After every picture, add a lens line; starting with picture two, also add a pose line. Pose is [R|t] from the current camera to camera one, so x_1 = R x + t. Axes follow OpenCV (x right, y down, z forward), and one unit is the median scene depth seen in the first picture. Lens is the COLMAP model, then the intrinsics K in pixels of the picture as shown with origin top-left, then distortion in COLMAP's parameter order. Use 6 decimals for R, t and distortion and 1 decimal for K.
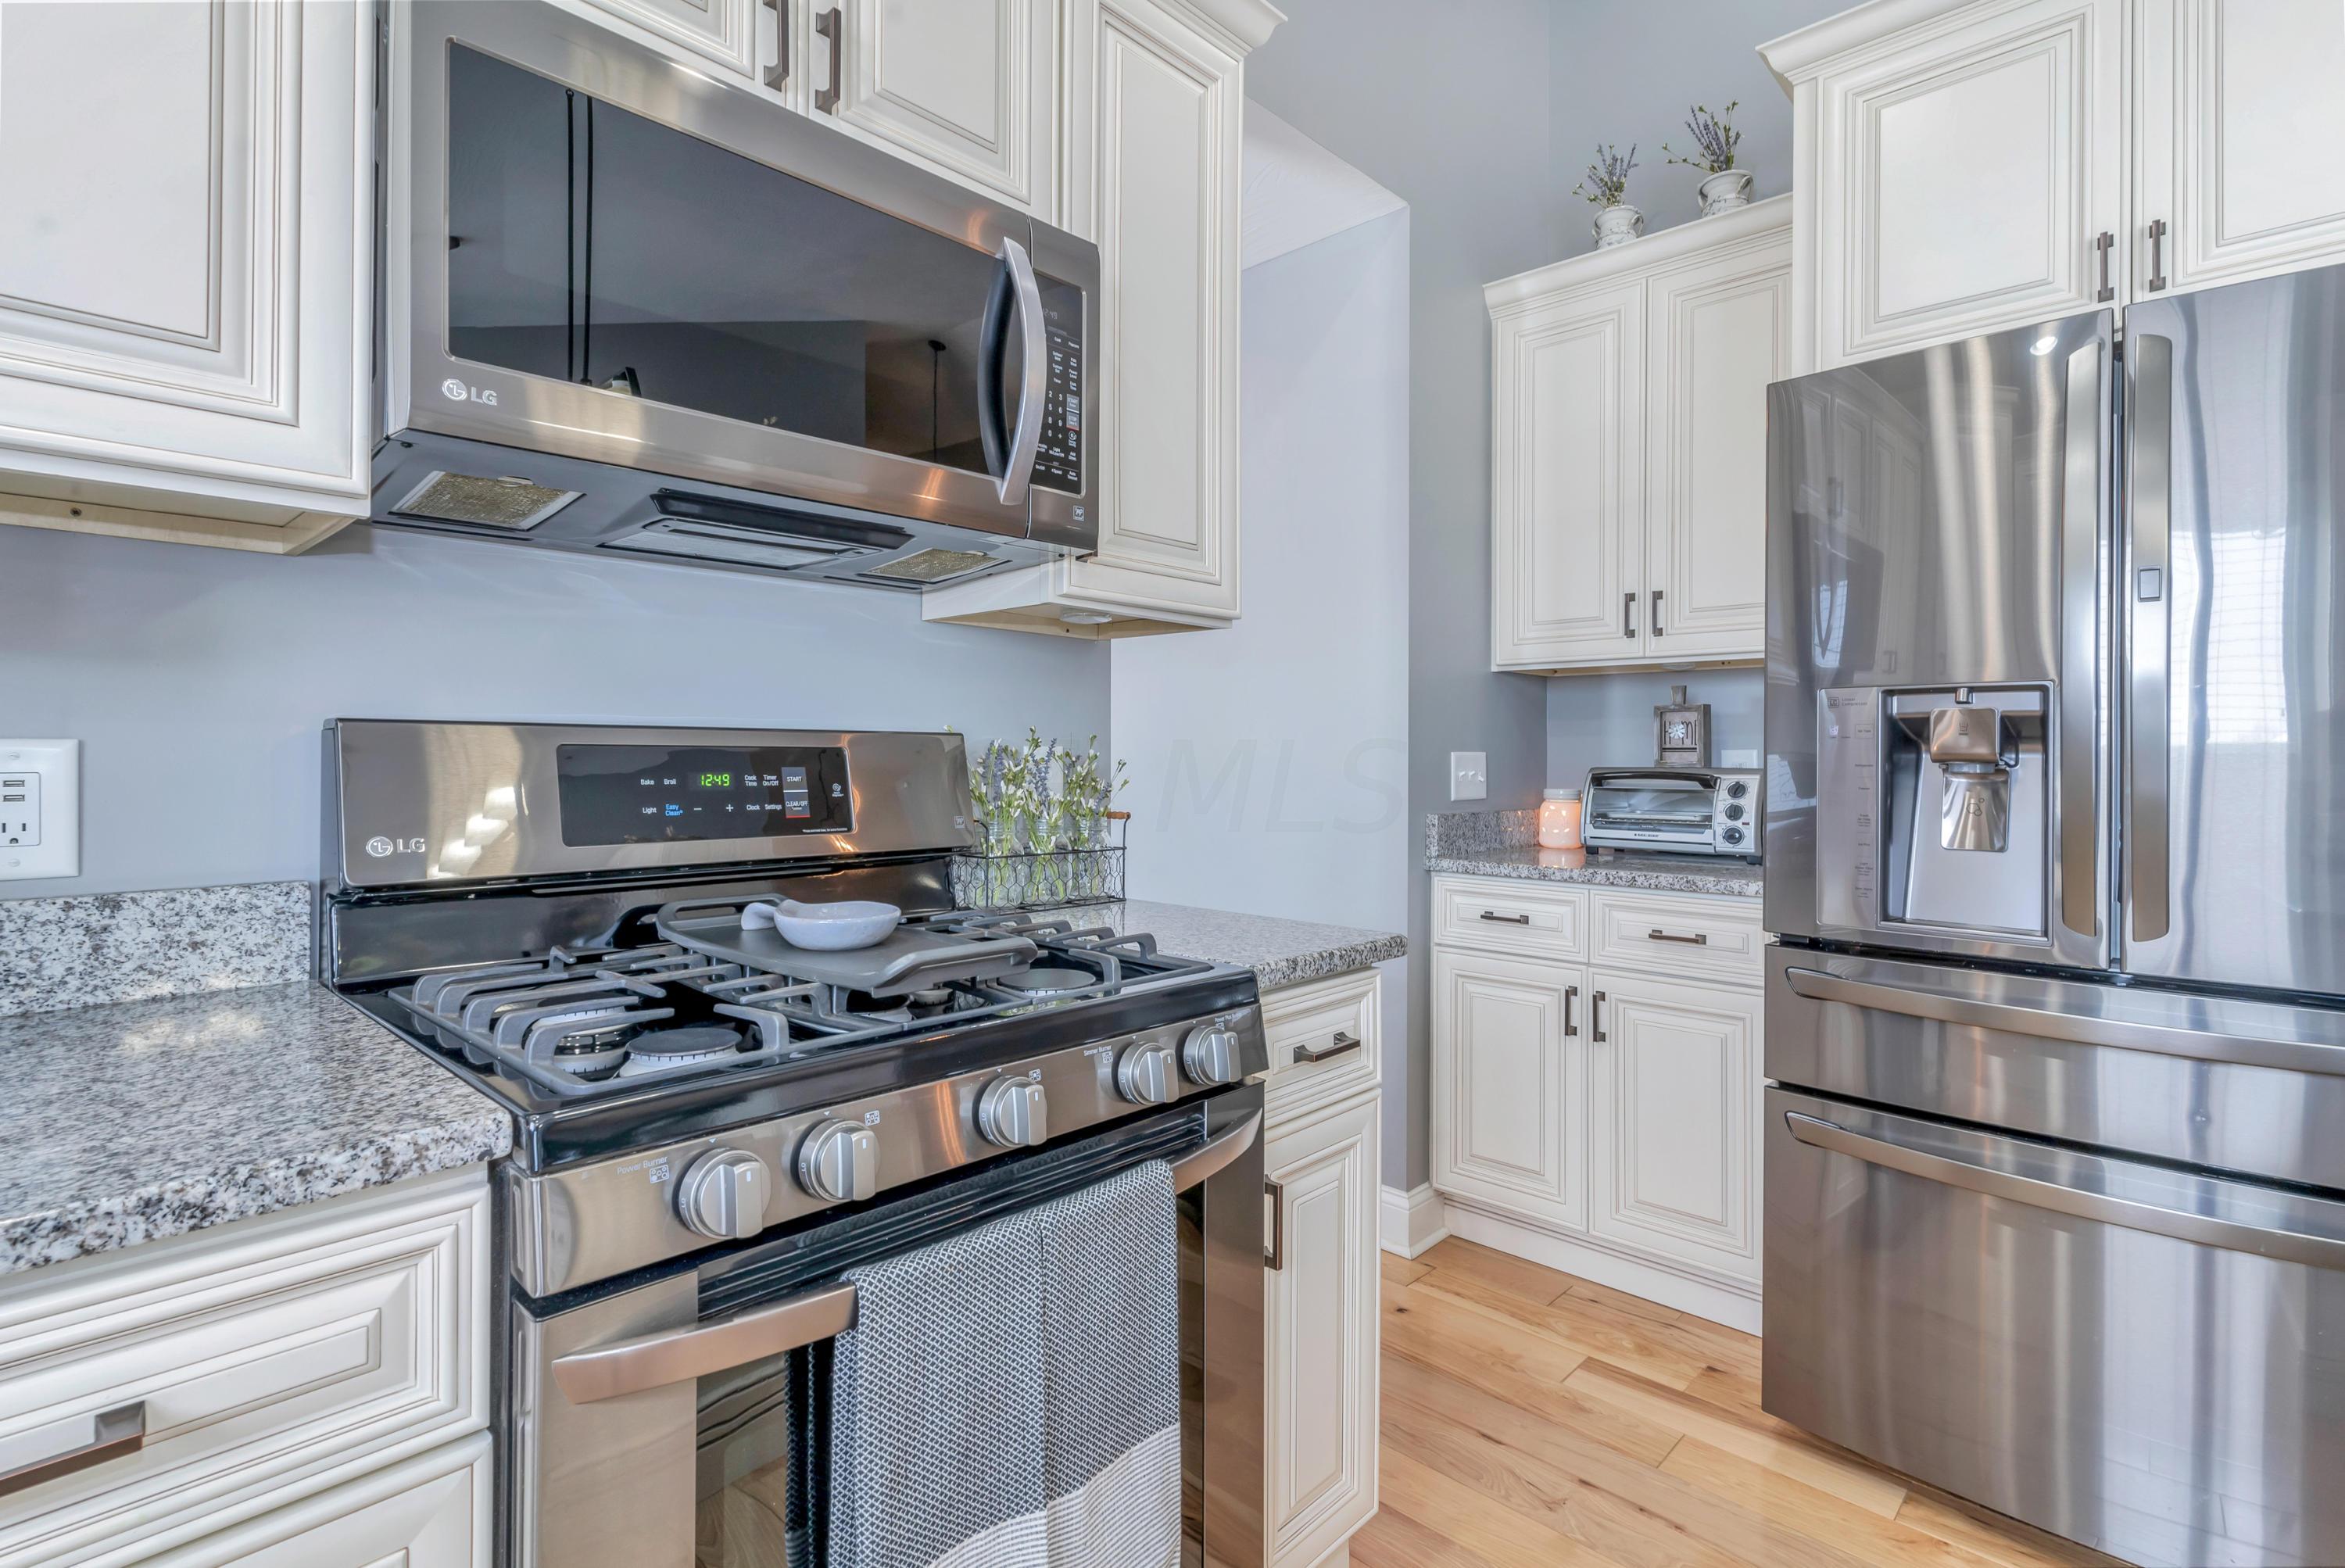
lens RADIAL K [[1127.8, 0, 1167.7], [0, 1127.8, 764.2], [0, 0, 1]] dist [0.001386, -0.000413]
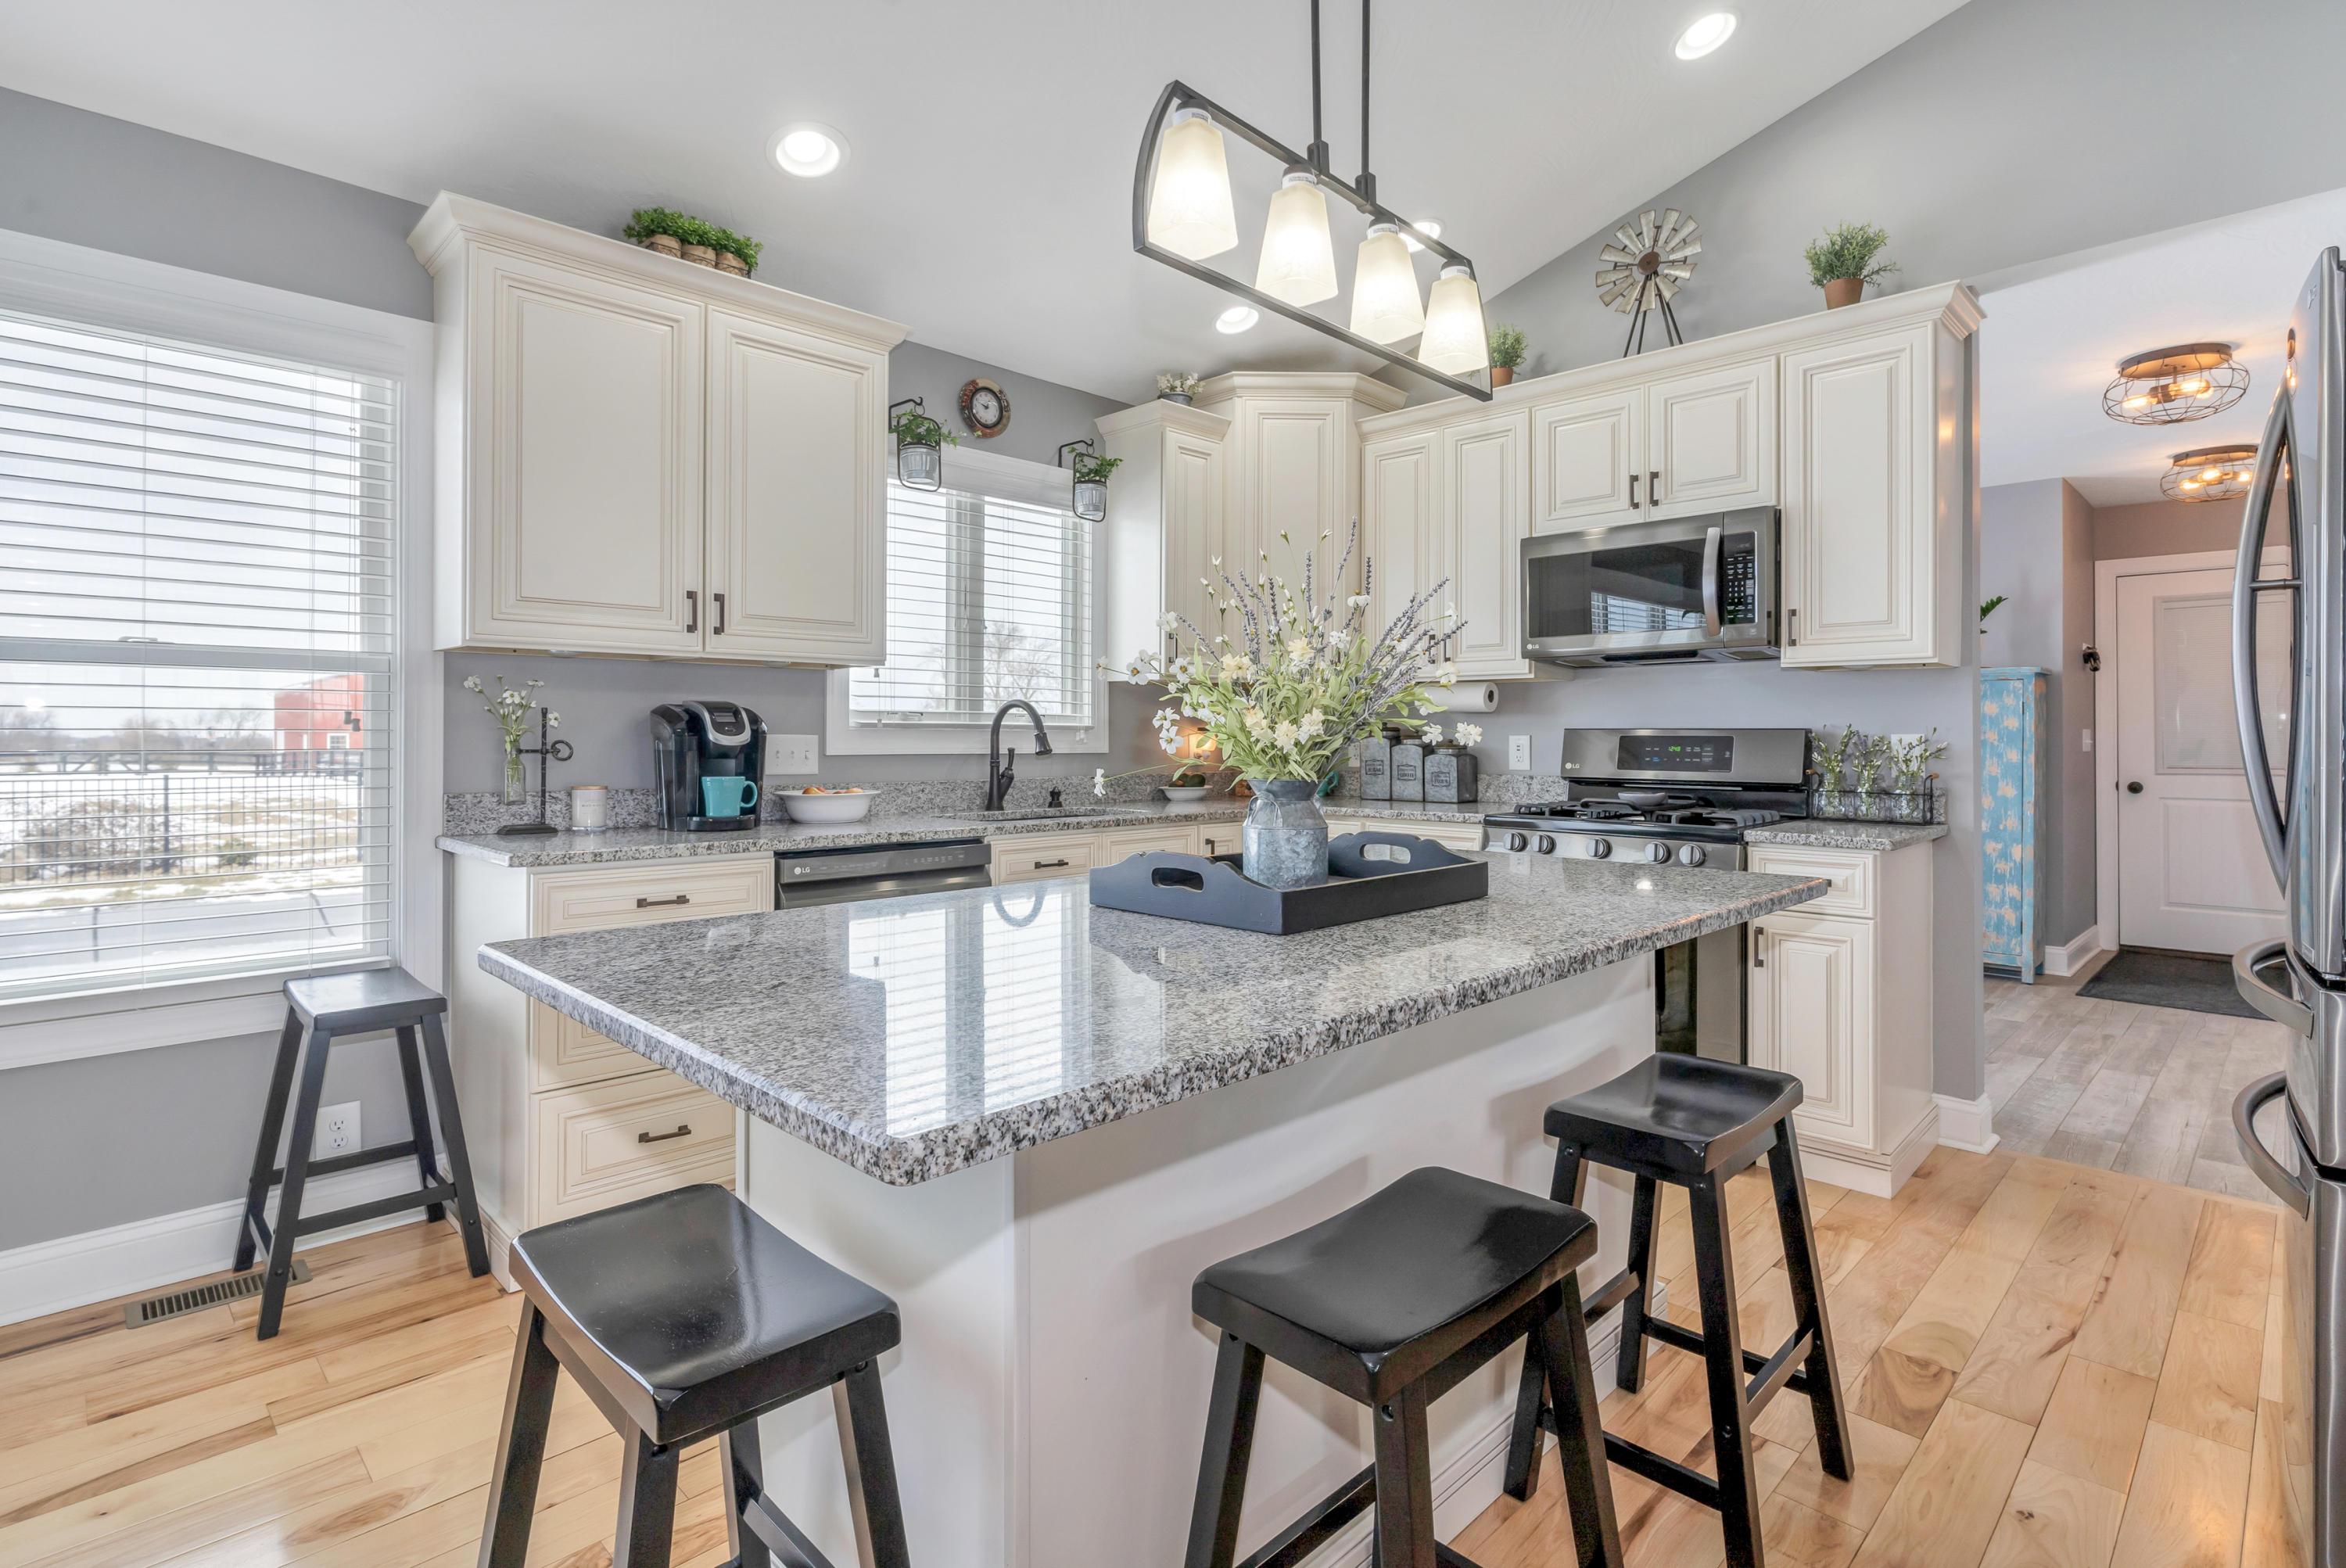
lens RADIAL K [[1137.5, 0, 1162.8], [0, 1137.5, 731.7], [0, 0, 1]] dist [0.002326, 0.000567]
pose [[-0.018466, -0.005863, -0.999812, 2.329860], [-0.007589, 0.999955, -0.005723, -0.001082], [0.999801, 0.007482, -0.018510, -0.139947]]
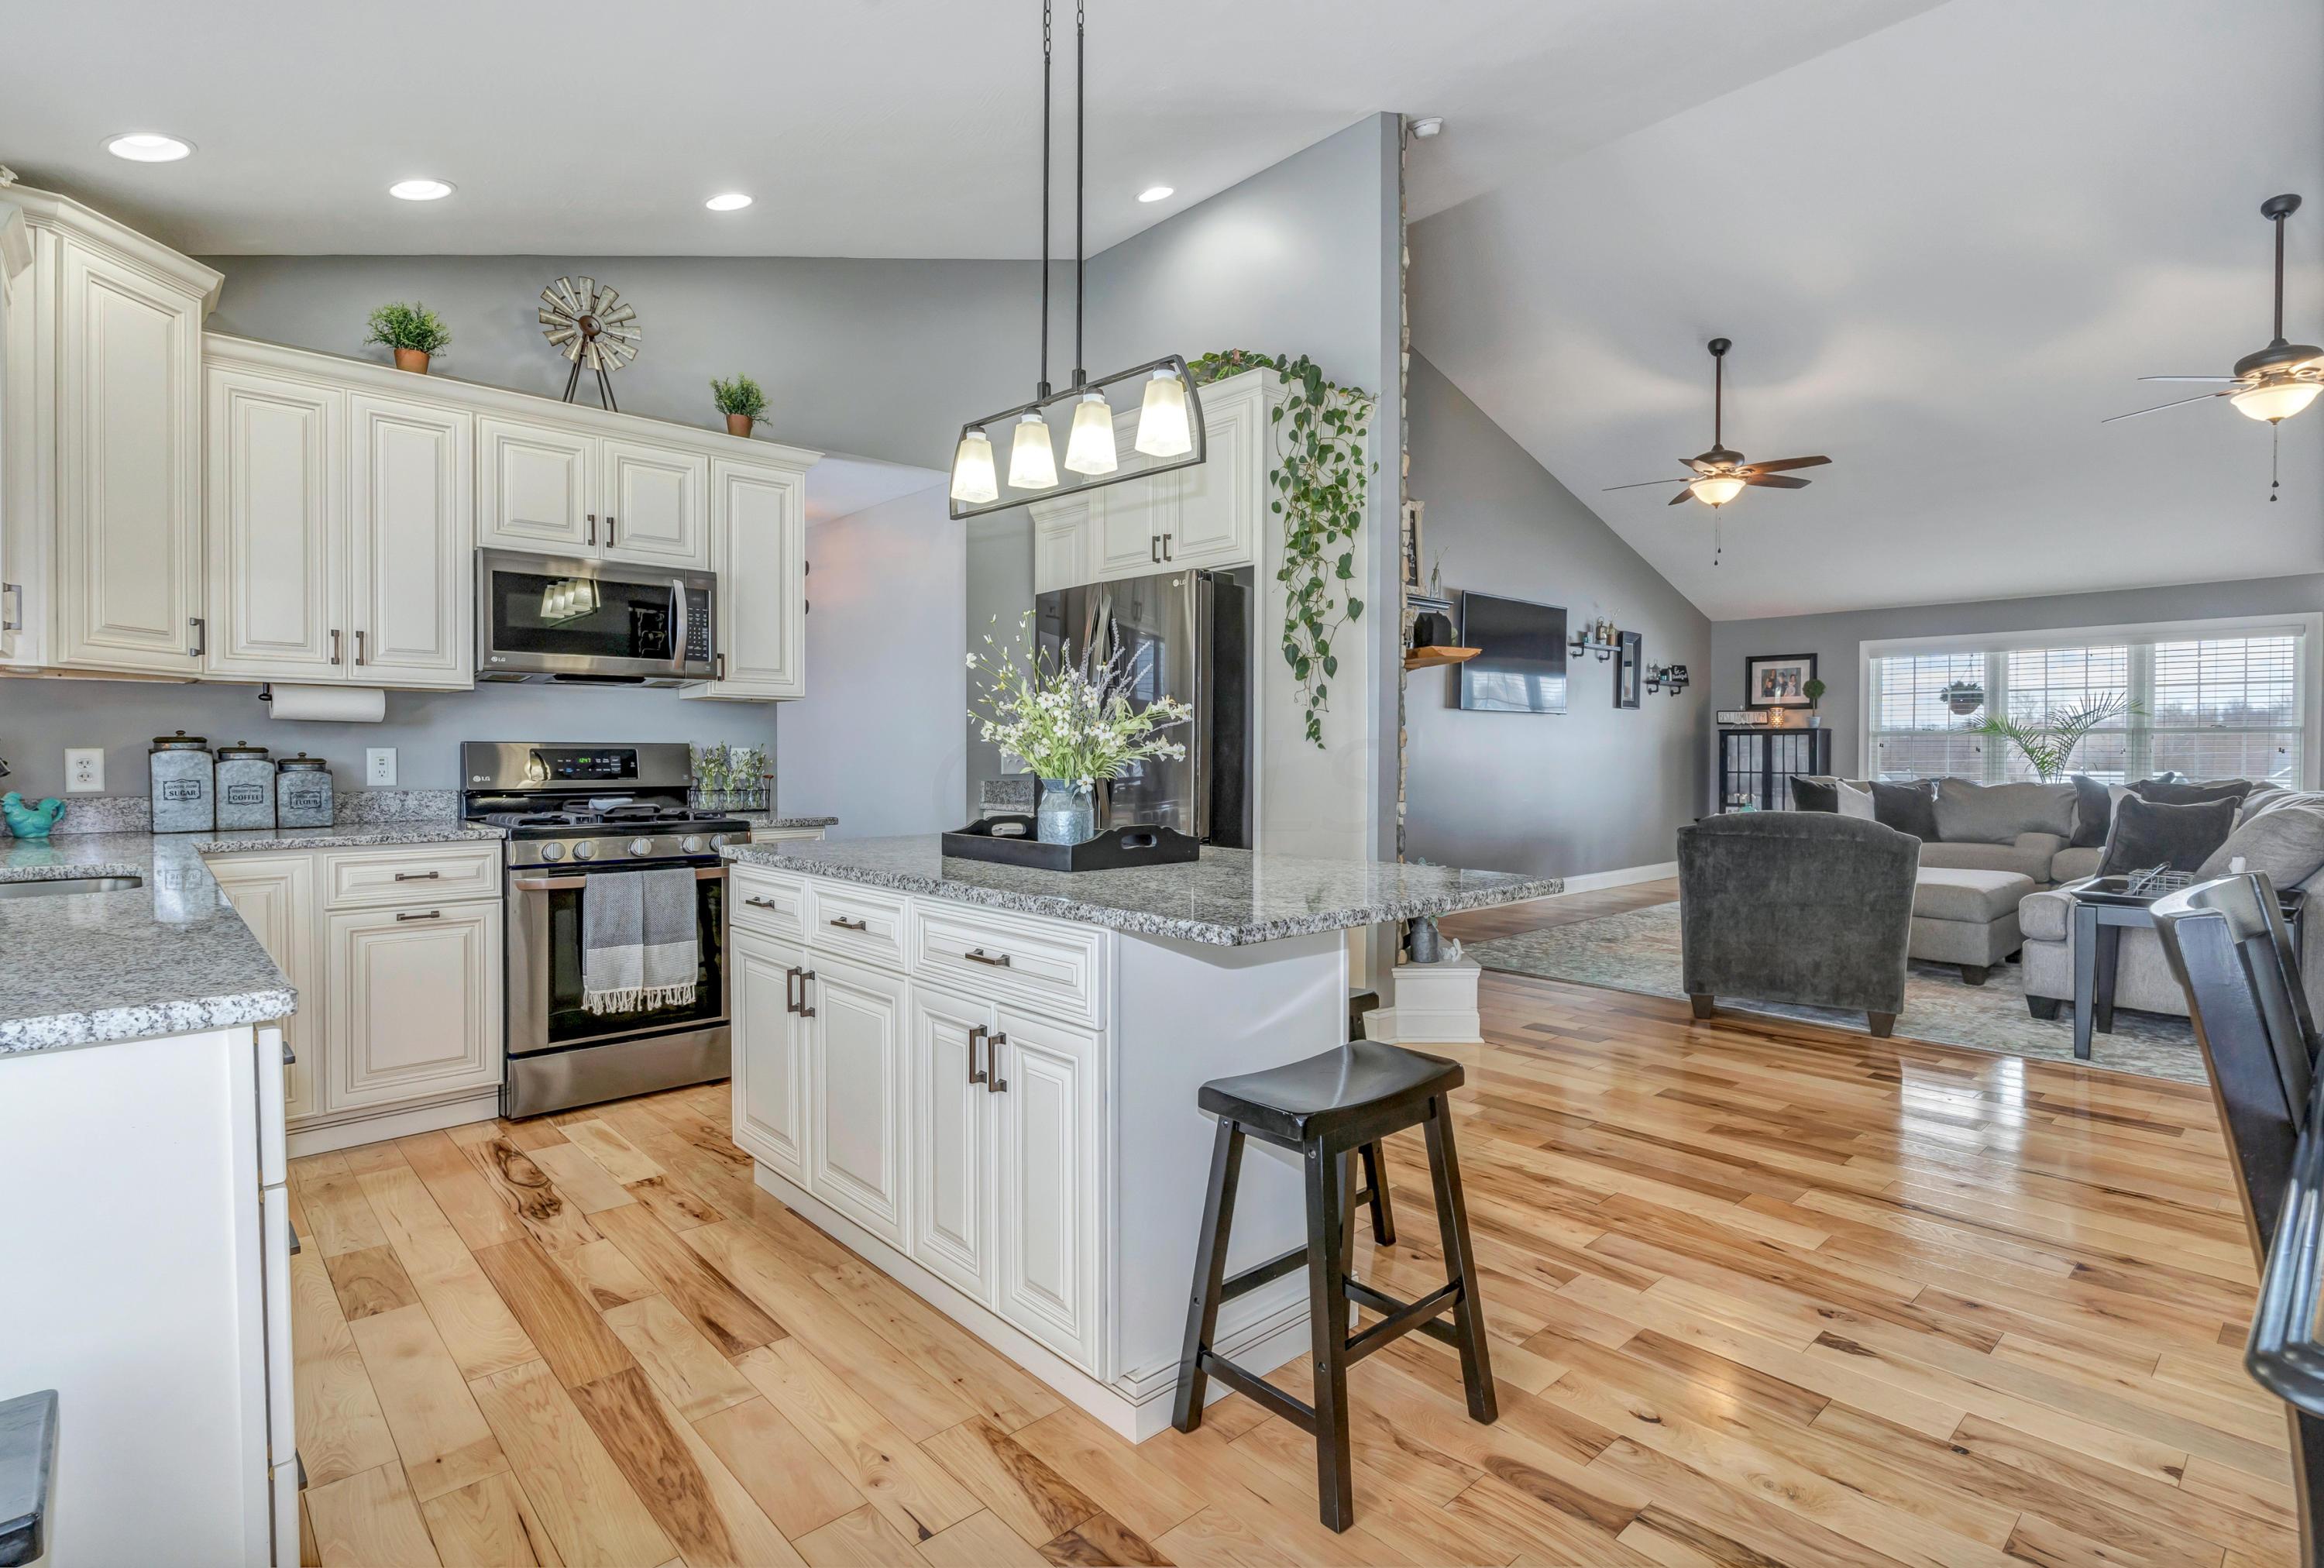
lens RADIAL K [[1141.3, 0, 1162.0], [0, 1141.3, 784.0], [0, 0, 1]] dist [-0.001303, -0.000141]
pose [[0.997928, 0.001323, -0.064325, 1.350370], [0.000048, 0.999773, 0.021319, 0.012867], [0.064338, -0.021278, 0.997701, -1.960530]]
